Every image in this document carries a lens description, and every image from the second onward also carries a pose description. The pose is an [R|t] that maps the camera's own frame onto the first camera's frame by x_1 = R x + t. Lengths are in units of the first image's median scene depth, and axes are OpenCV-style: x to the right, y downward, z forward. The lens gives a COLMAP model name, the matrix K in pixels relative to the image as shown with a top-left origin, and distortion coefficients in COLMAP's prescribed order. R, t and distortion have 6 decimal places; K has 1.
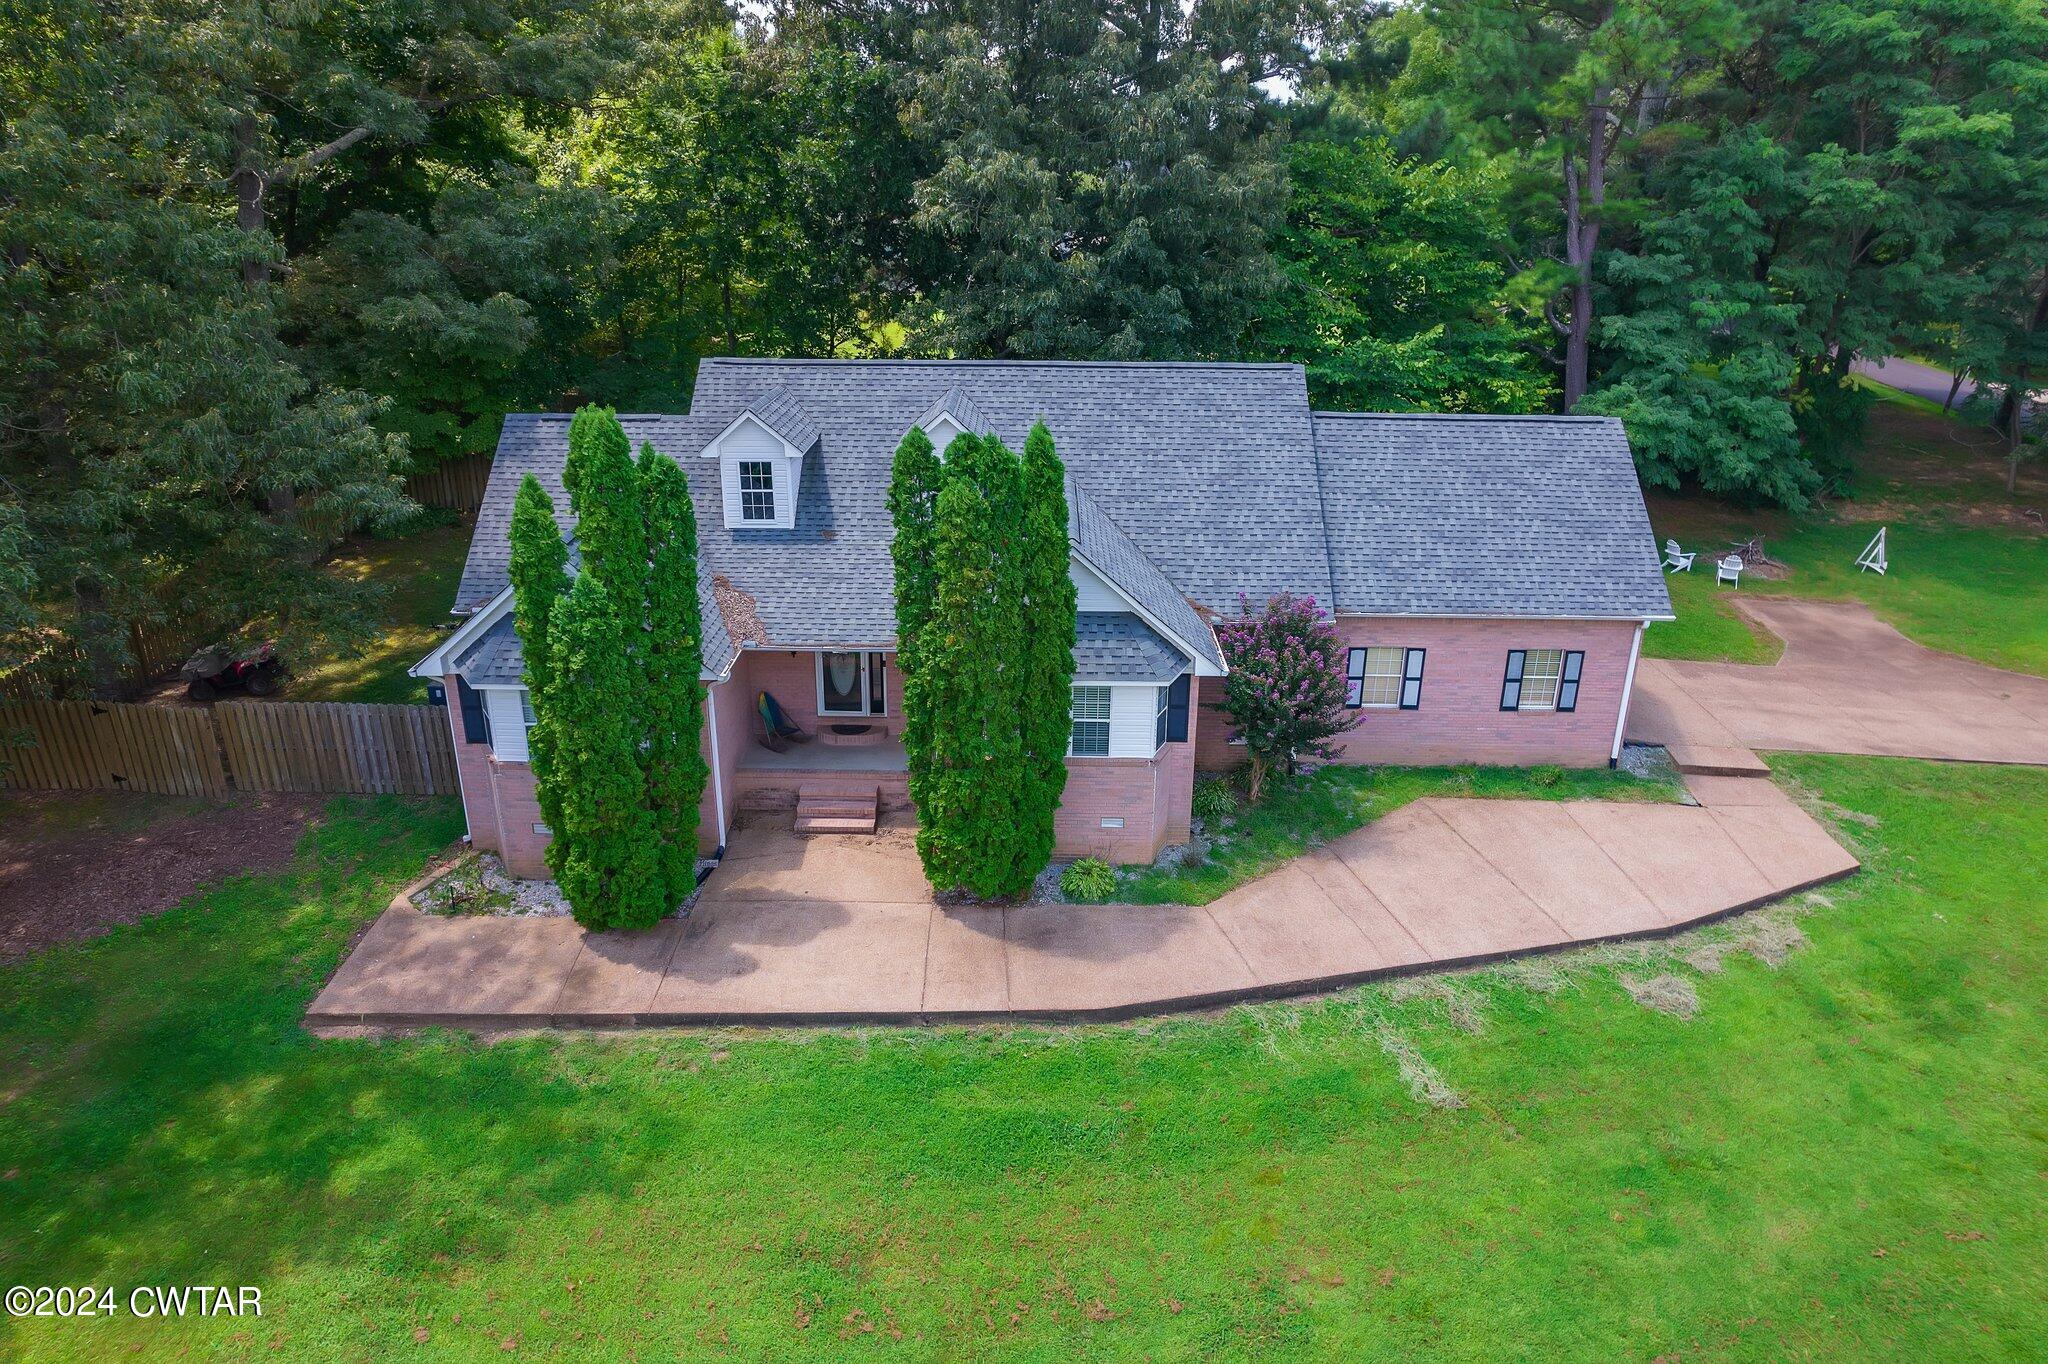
lens RADIAL K [[1312.9, 0, 1032.4], [0, 1312.9, 697.6], [0, 0, 1]] dist [-0.080289, 0.072649]
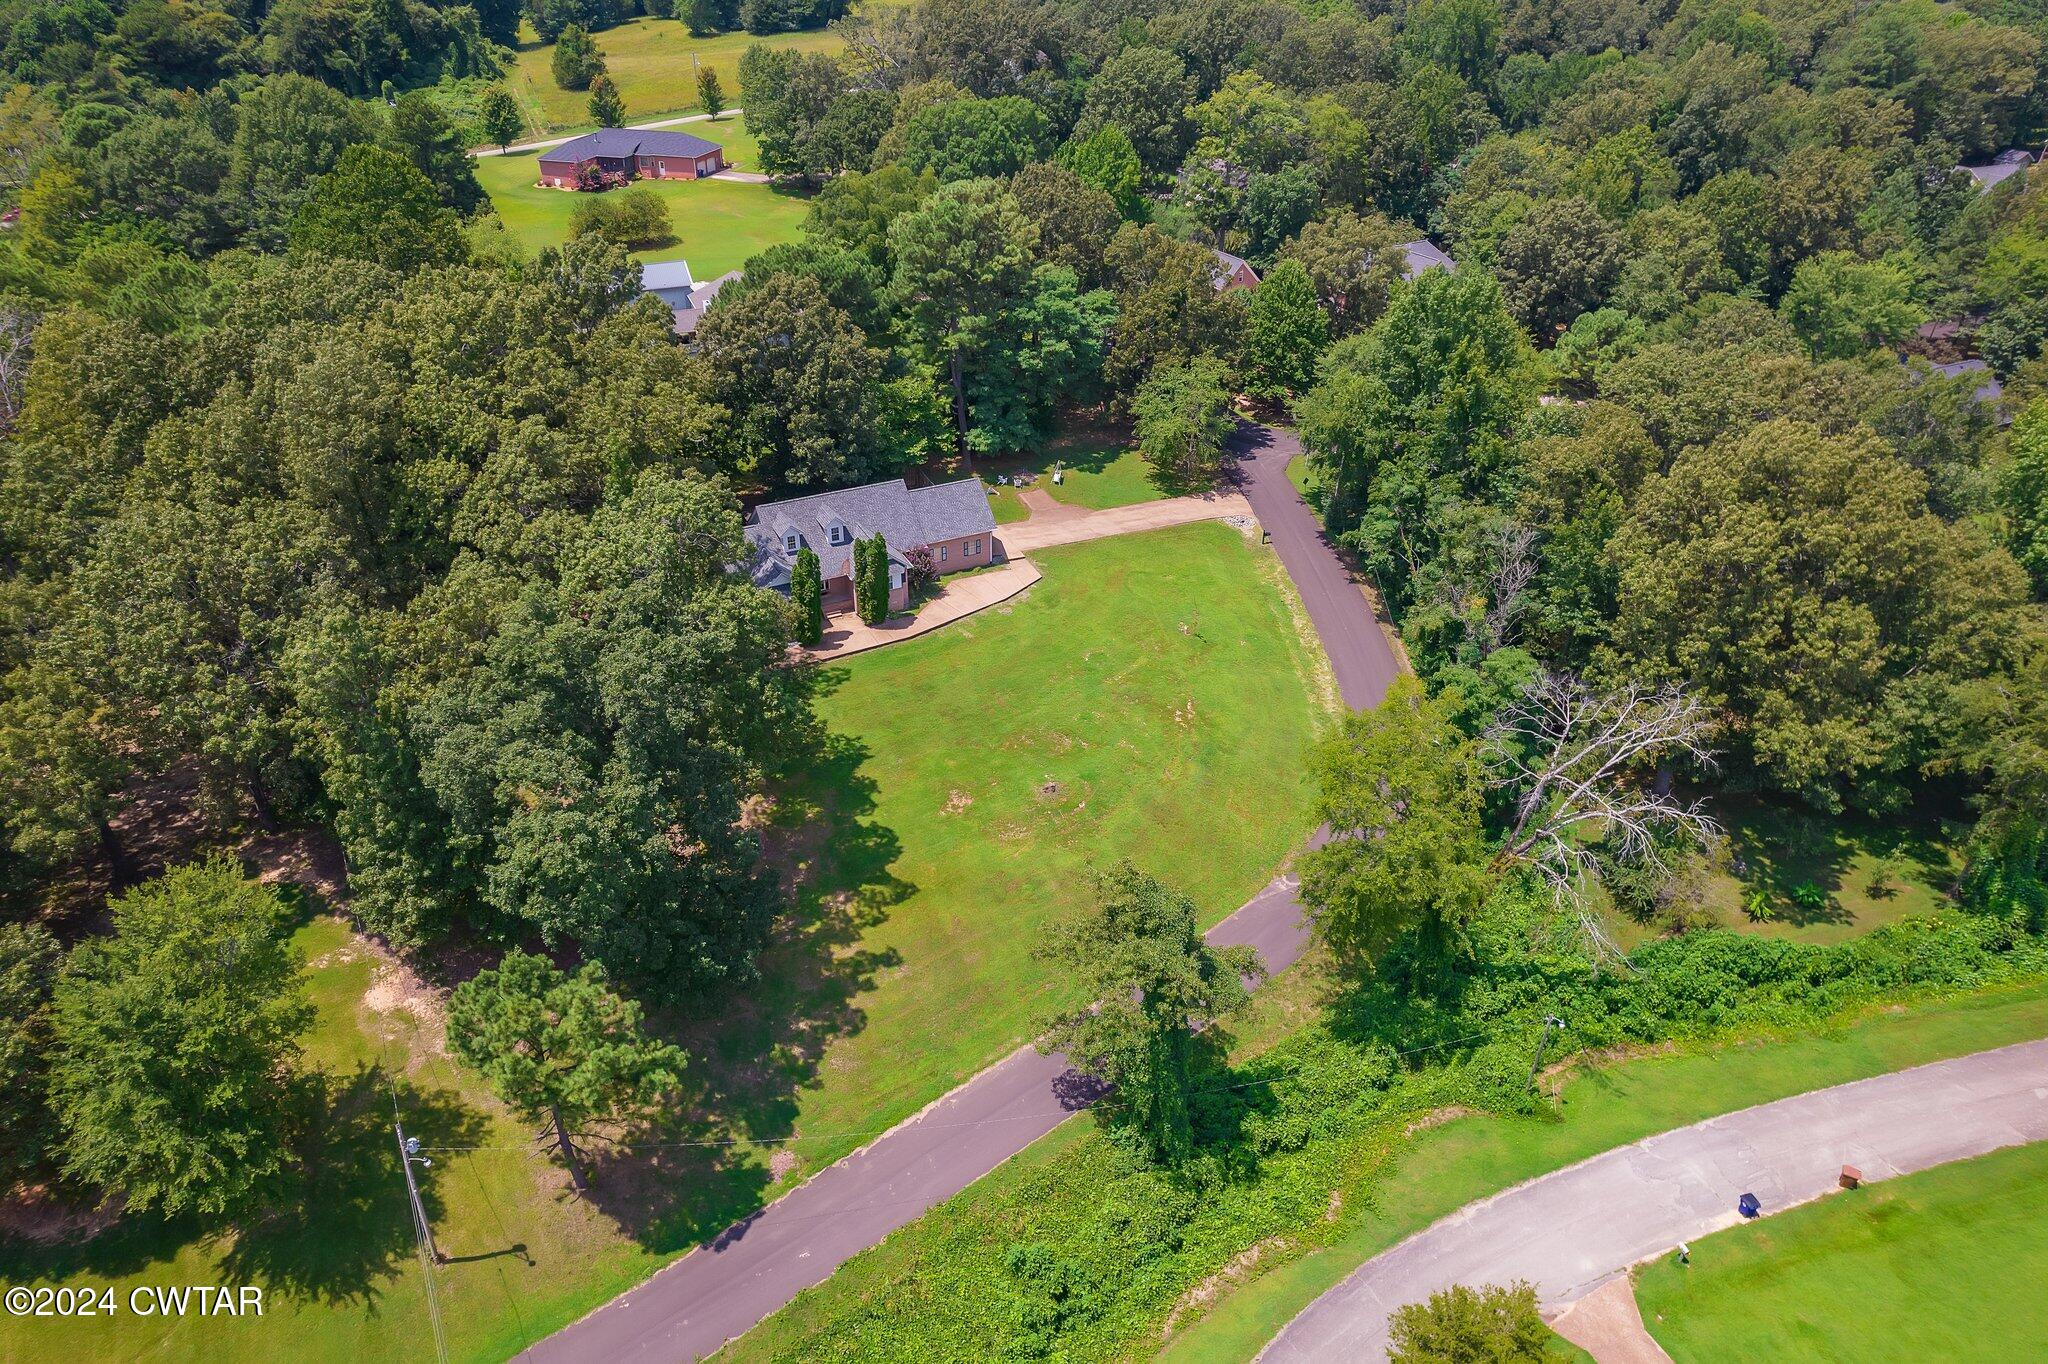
lens RADIAL K [[1312.9, 0, 1032.4], [0, 1312.9, 697.6], [0, 0, 1]] dist [-0.080289, 0.072649]
pose [[0.894571, -0.245305, 0.373588, -1.272150], [0.161828, 0.956973, 0.240864, -0.598389], [-0.416598, -0.155013, 0.895777, -3.306502]]
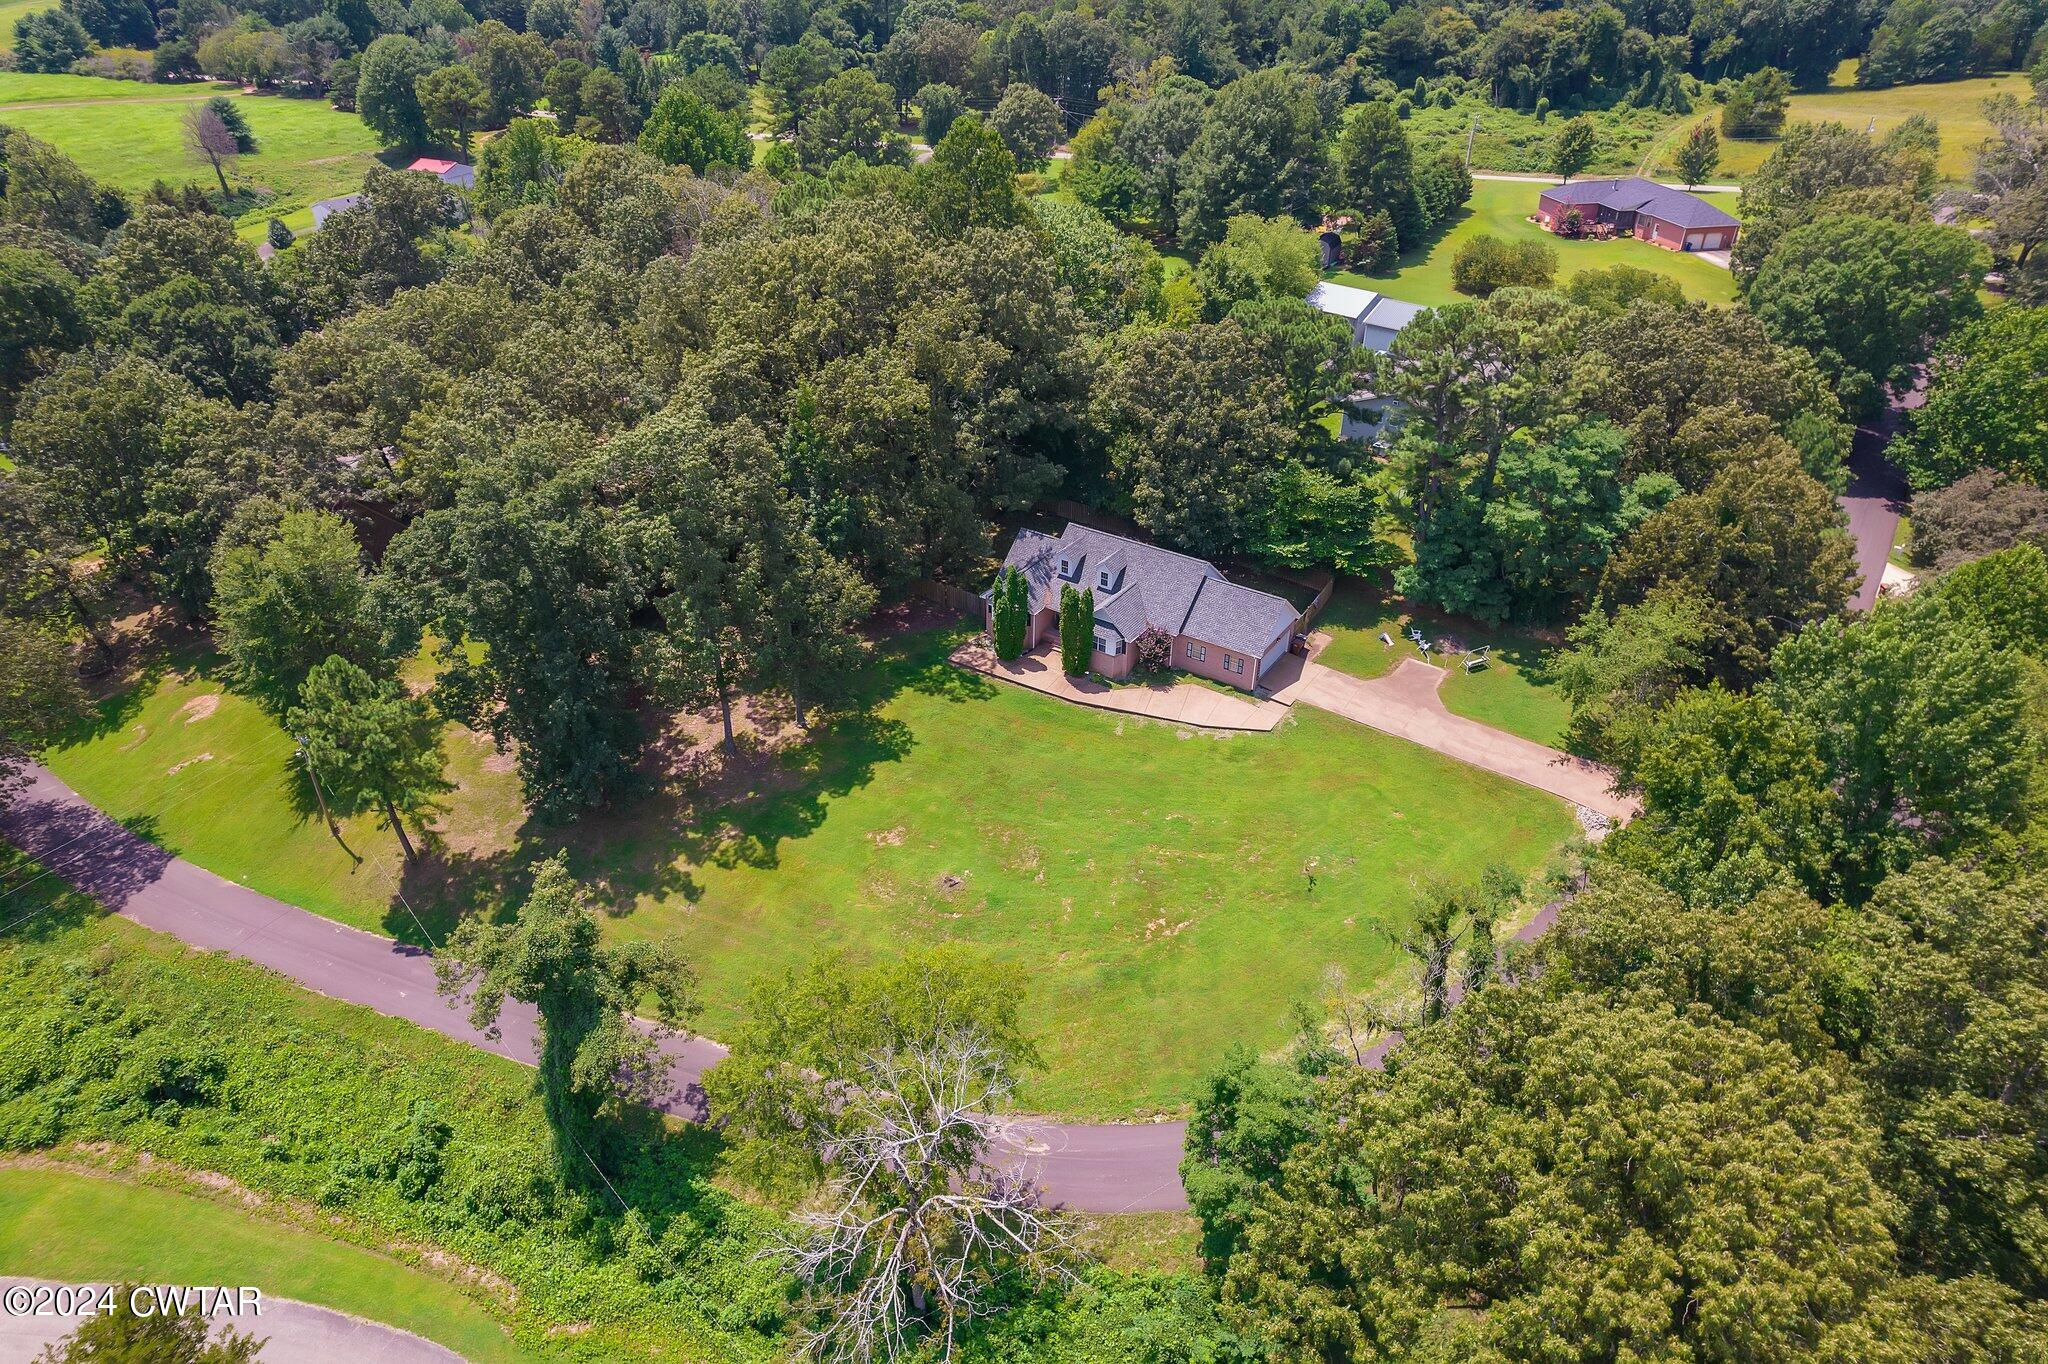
lens RADIAL K [[1302.4, 0, 1027.1], [0, 1302.4, 698.8], [0, 0, 1]] dist [-0.077944, 0.071346]
pose [[0.840604, 0.294841, -0.454371, 1.792107], [-0.196940, 0.947822, 0.250695, -0.820135], [0.504579, -0.121252, 0.854809, -2.808499]]
